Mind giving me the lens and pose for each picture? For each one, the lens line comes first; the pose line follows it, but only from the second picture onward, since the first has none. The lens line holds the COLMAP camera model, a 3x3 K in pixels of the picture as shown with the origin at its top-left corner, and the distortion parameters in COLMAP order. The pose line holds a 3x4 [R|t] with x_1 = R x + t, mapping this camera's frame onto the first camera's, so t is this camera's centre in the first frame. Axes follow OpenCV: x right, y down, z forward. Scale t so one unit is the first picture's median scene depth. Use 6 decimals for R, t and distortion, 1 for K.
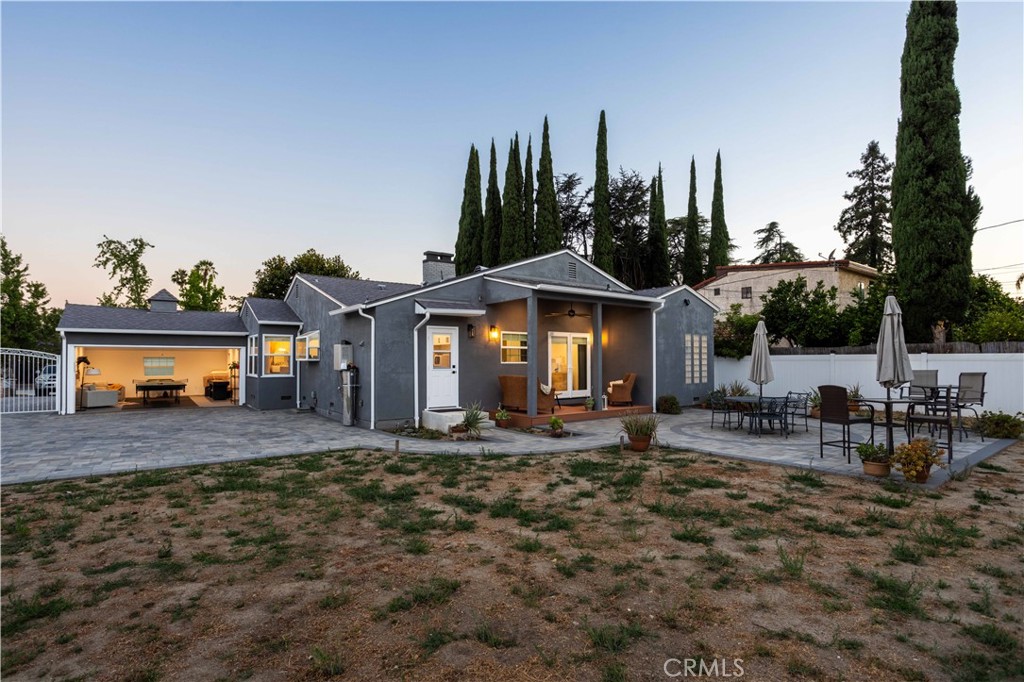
lens RADIAL K [[502.9, 0, 512.0], [0, 502.9, 341.0], [0, 0, 1]] dist [-0.049949, -0.000115]
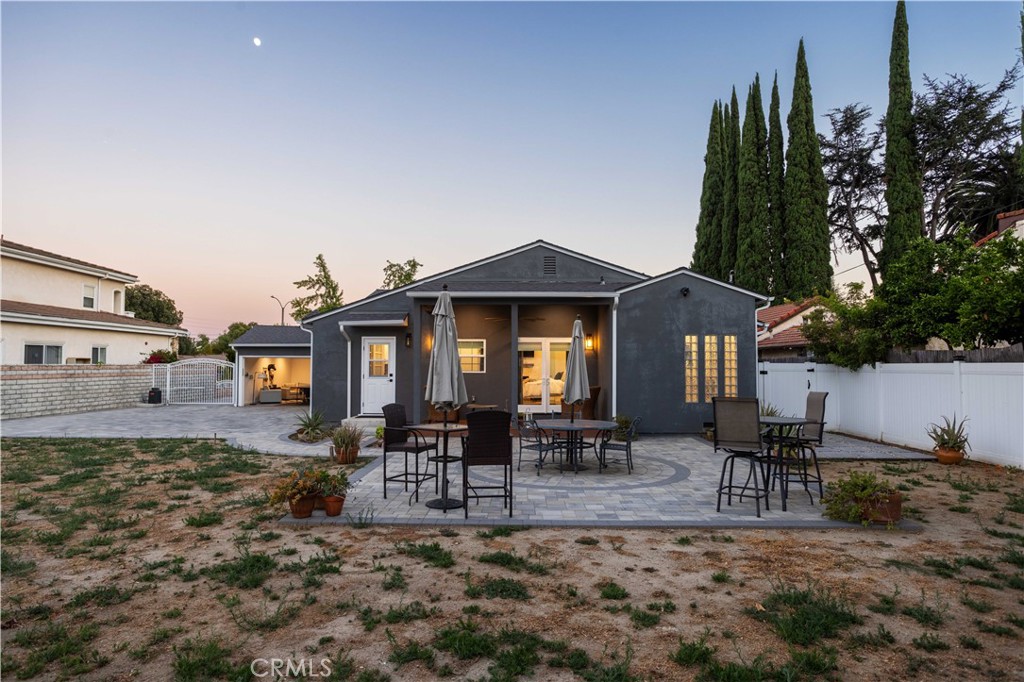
lens RADIAL K [[565.3, 0, 512.0], [0, 565.3, 341.0], [0, 0, 1]] dist [-0.001267, 0.001474]
pose [[0.798246, -0.021653, -0.601943, 0.641544], [0.021000, 0.999747, -0.008114, -0.003572], [0.601966, -0.006164, 0.798498, 0.179645]]
